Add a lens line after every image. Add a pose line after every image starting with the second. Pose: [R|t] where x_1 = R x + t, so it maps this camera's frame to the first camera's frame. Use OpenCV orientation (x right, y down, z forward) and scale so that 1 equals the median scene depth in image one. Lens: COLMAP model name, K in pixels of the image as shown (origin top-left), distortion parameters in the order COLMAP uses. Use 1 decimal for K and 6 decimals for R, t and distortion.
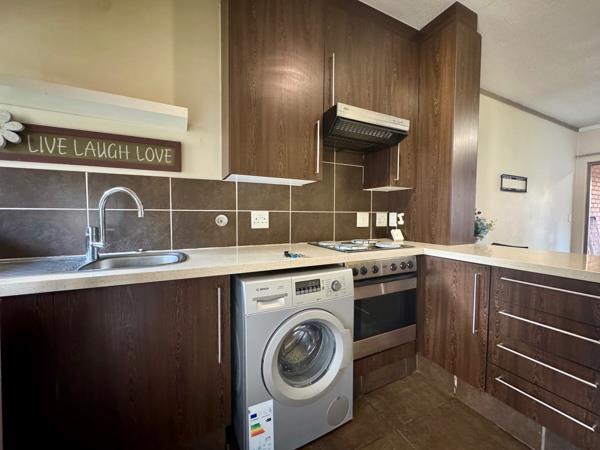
lens RADIAL K [[237.2, 0, 300.0], [0, 237.2, 225.0], [0, 0, 1]] dist [-0.002359, 0.000001]
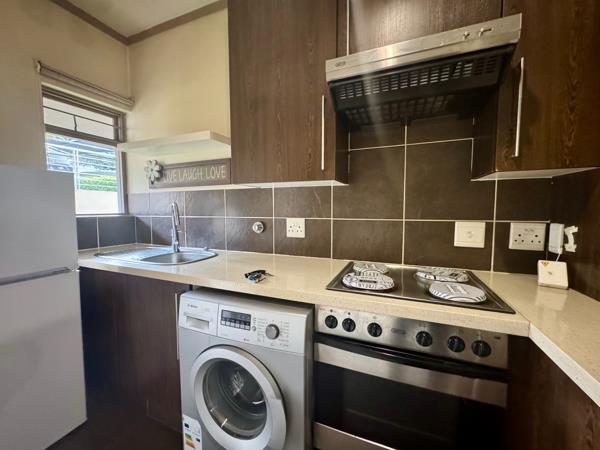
lens RADIAL K [[237.2, 0, 300.0], [0, 237.2, 225.0], [0, 0, 1]] dist [-0.002359, 0.000001]
pose [[0.671796, 0.047743, -0.739196, 0.498934], [-0.028180, 0.998846, 0.038903, -0.066779], [0.740200, -0.005304, 0.672365, 0.399419]]
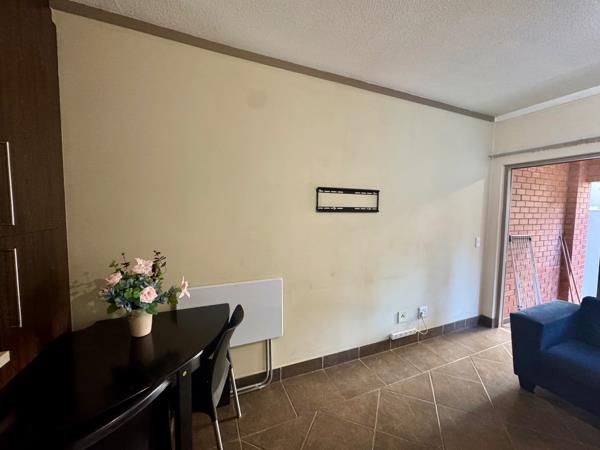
lens RADIAL K [[237.2, 0, 300.0], [0, 237.2, 225.0], [0, 0, 1]] dist [-0.002359, 0.000001]
pose [[0.998550, 0.014571, -0.051828, 1.812181], [-0.013178, 0.999546, 0.027111, -0.266121], [0.052199, -0.026388, 0.998288, 0.692929]]
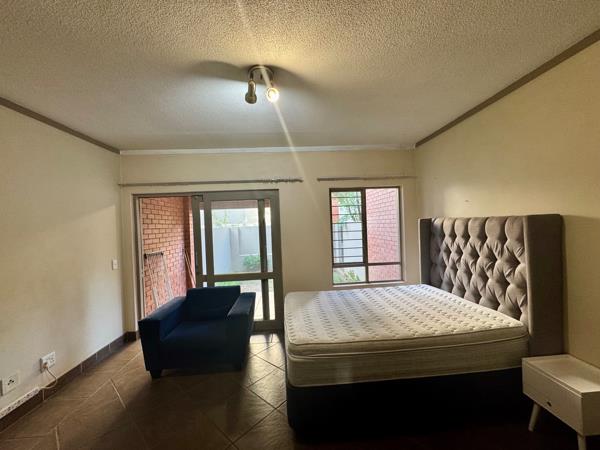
lens RADIAL K [[237.2, 0, 300.0], [0, 237.2, 225.0], [0, 0, 1]] dist [-0.002359, 0.000001]
pose [[0.382823, -0.014591, 0.923707, 1.916229], [0.074266, 0.997125, -0.015029, -0.281828], [-0.920832, 0.074353, 0.382806, 0.415936]]
